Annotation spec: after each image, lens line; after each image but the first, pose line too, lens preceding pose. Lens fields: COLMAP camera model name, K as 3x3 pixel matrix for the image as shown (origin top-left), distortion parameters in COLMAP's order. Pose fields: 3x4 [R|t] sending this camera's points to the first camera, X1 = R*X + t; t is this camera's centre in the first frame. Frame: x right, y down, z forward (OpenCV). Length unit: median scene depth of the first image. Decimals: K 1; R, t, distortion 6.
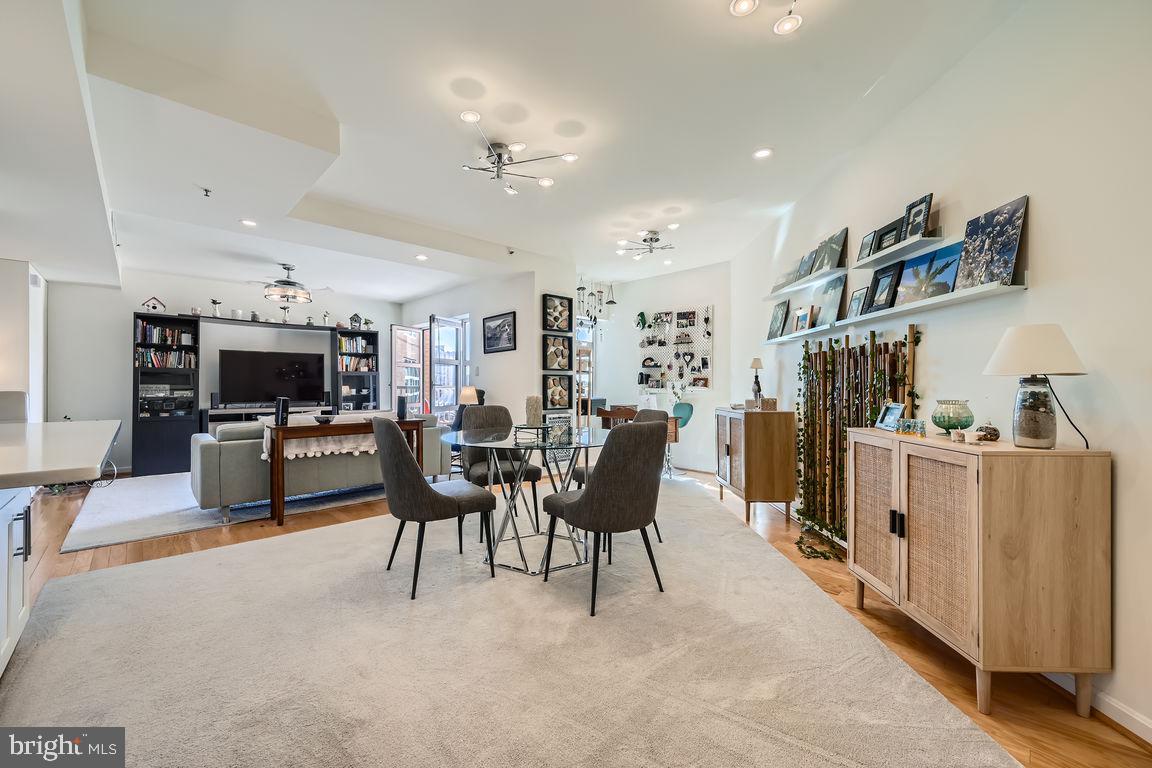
lens RADIAL K [[460.9, 0, 571.3], [0, 460.9, 381.8], [0, 0, 1]] dist [-0.000565, -0.000216]
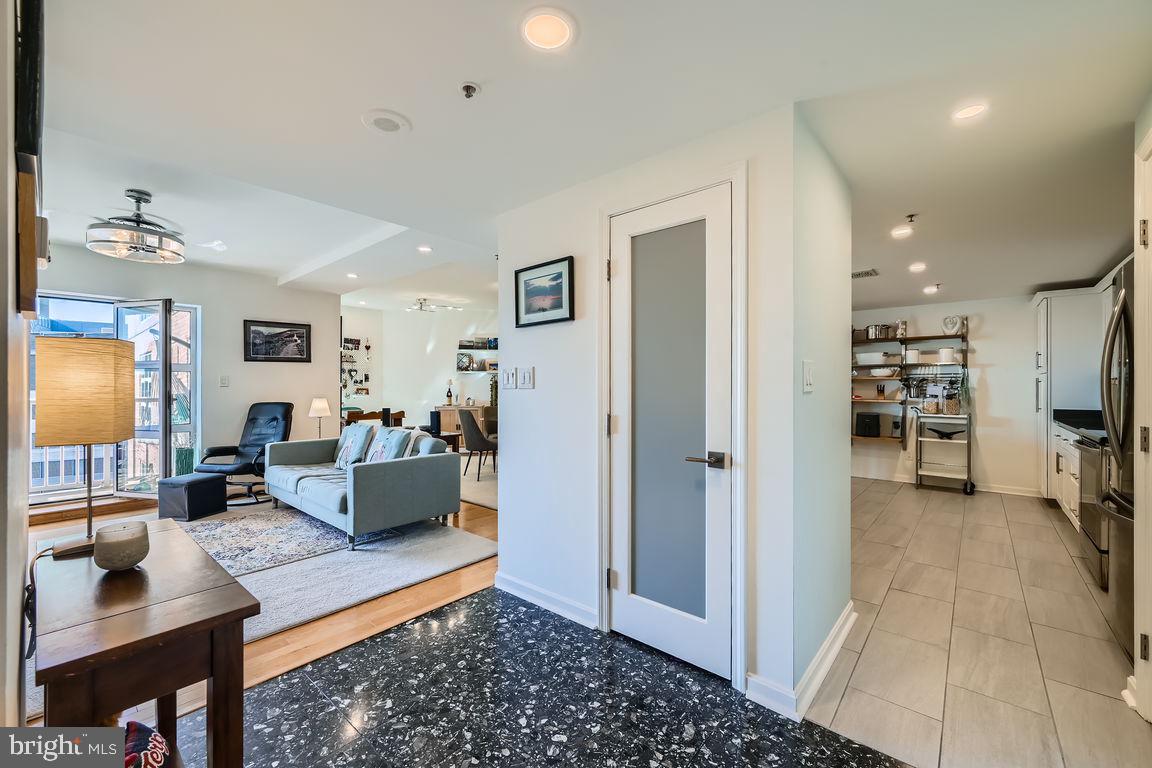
lens RADIAL K [[460.9, 0, 576.8], [0, 460.9, 385.2], [0, 0, 1]] dist [-0.000565, -0.000216]
pose [[-0.103876, 0.001268, 0.994589, -1.161251], [-0.008620, 0.999960, -0.002175, -0.020105], [-0.994553, -0.008799, -0.103861, 0.494028]]
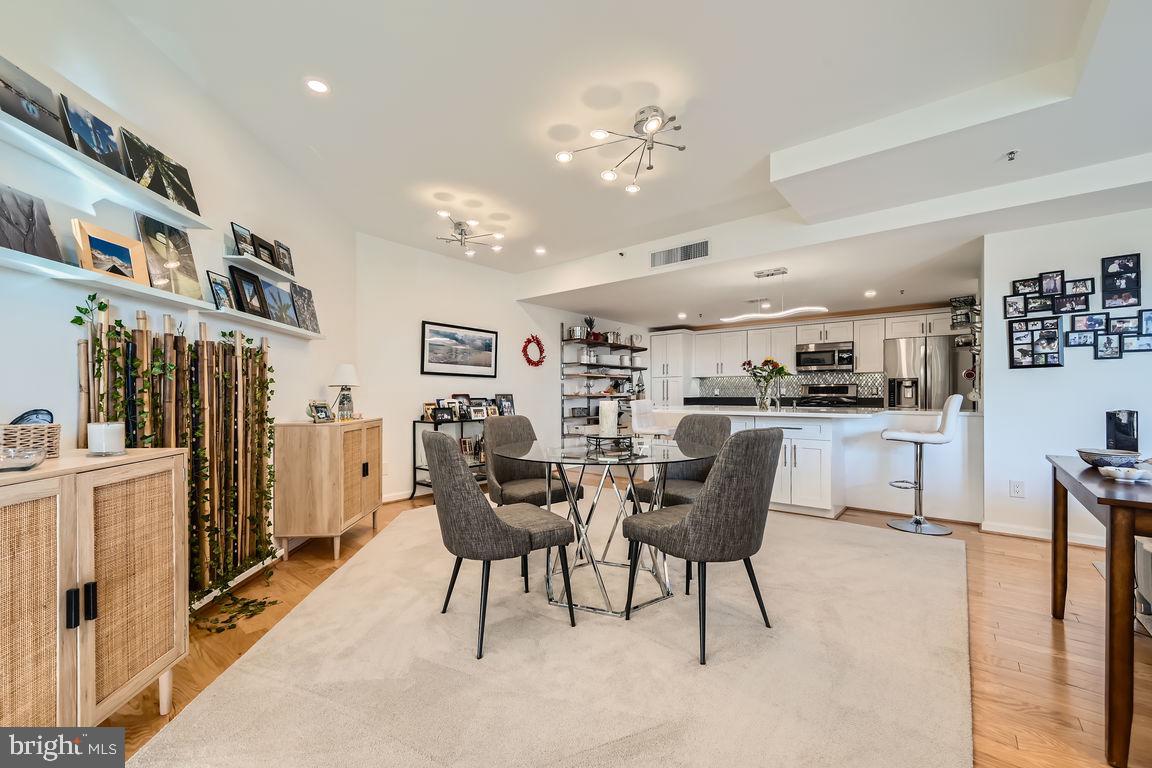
lens RADIAL K [[460.9, 0, 579.2], [0, 460.9, 394.3], [0, 0, 1]] dist [-0.000565, -0.000216]
pose [[-0.992063, 0.000438, -0.125739, 0.041397], [0.001276, 0.999978, -0.006584, 0.011440], [0.125733, -0.006692, -0.992042, 0.933473]]
